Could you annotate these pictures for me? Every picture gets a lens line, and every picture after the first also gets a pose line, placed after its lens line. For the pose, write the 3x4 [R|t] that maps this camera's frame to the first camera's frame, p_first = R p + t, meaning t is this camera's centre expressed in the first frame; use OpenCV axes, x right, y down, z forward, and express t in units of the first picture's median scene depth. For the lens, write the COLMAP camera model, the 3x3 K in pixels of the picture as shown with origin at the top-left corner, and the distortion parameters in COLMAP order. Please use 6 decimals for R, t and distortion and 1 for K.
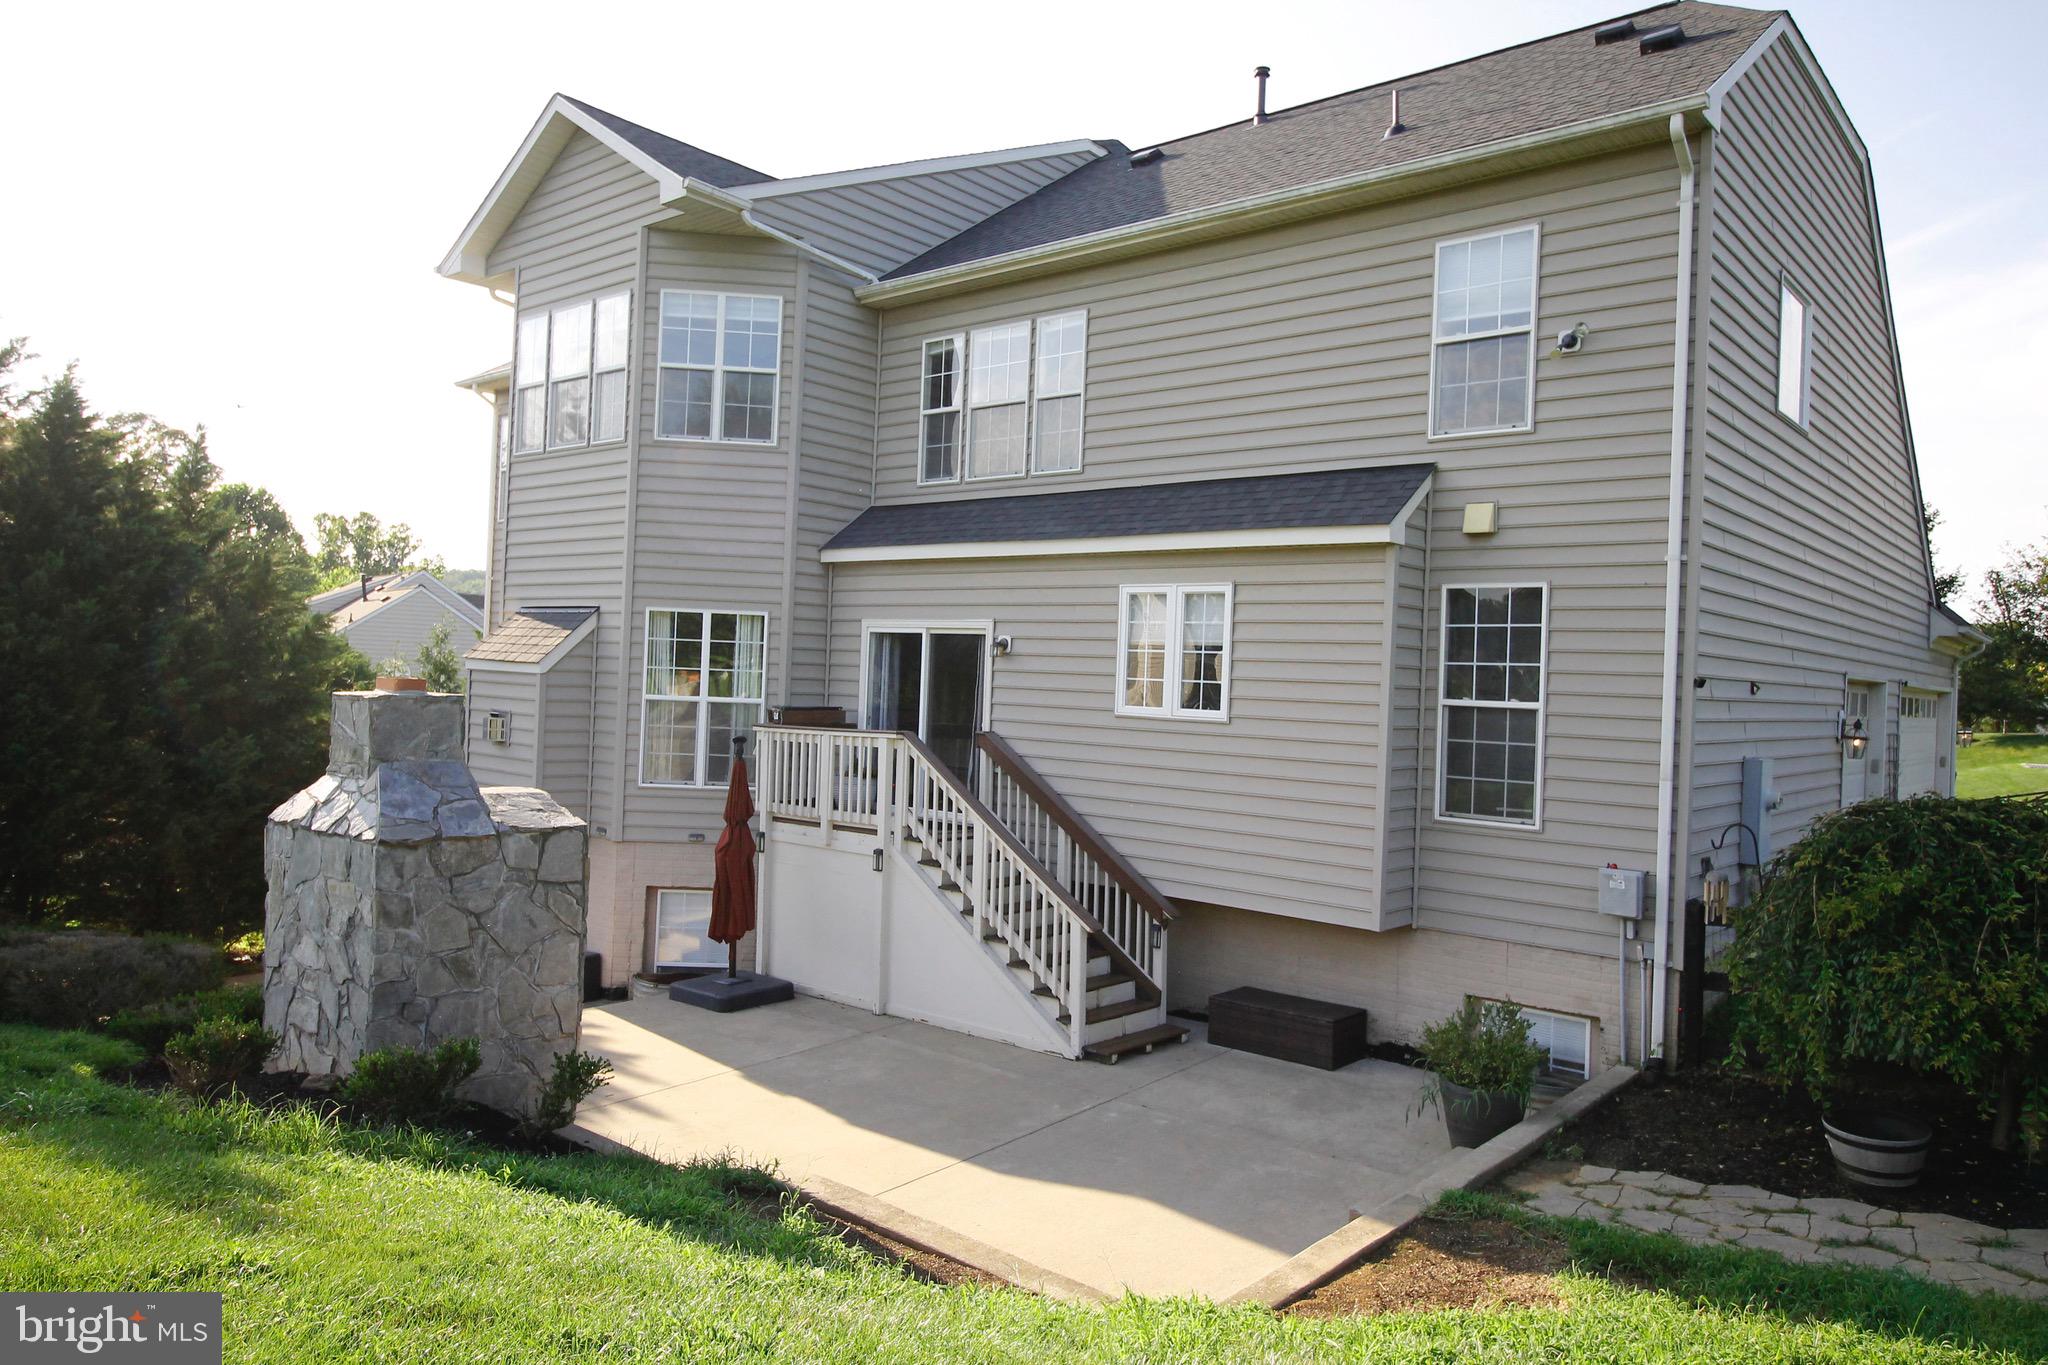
lens RADIAL K [[1361.3, 0, 1018.3], [0, 1361.3, 671.3], [0, 0, 1]] dist [0.000234, -0.002424]
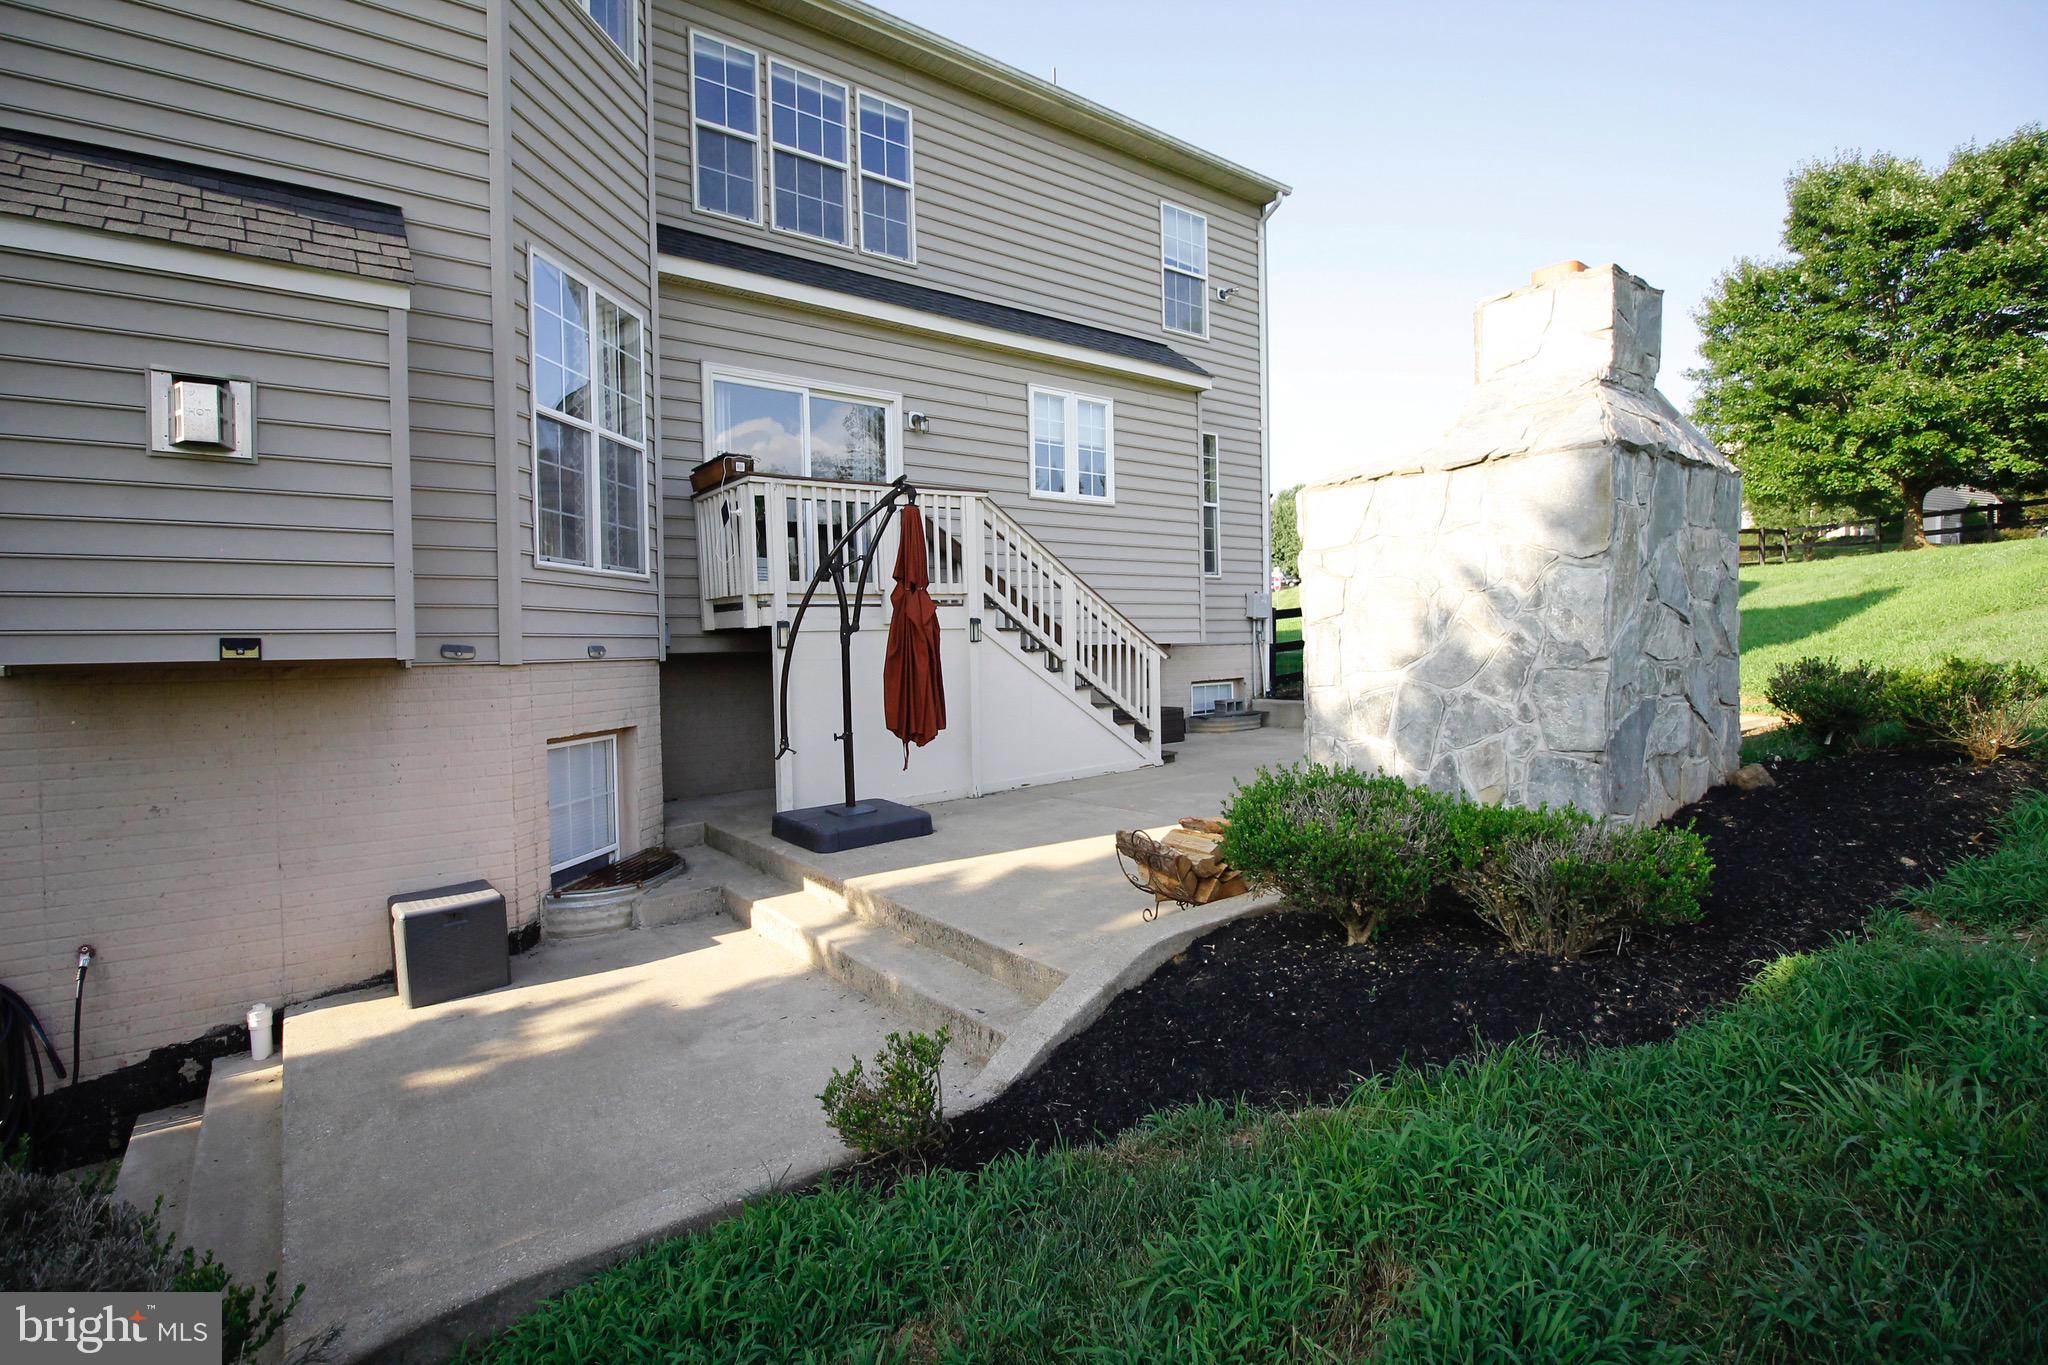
lens RADIAL K [[960.8, 0, 1021.8], [0, 960.8, 668.4], [0, 0, 1]] dist [-0.003123, -0.010805]
pose [[0.195978, -0.068123, 0.978239, -0.767412], [0.029995, 0.997534, 0.063458, 0.130631], [-0.980150, 0.016906, 0.197538, 0.888173]]
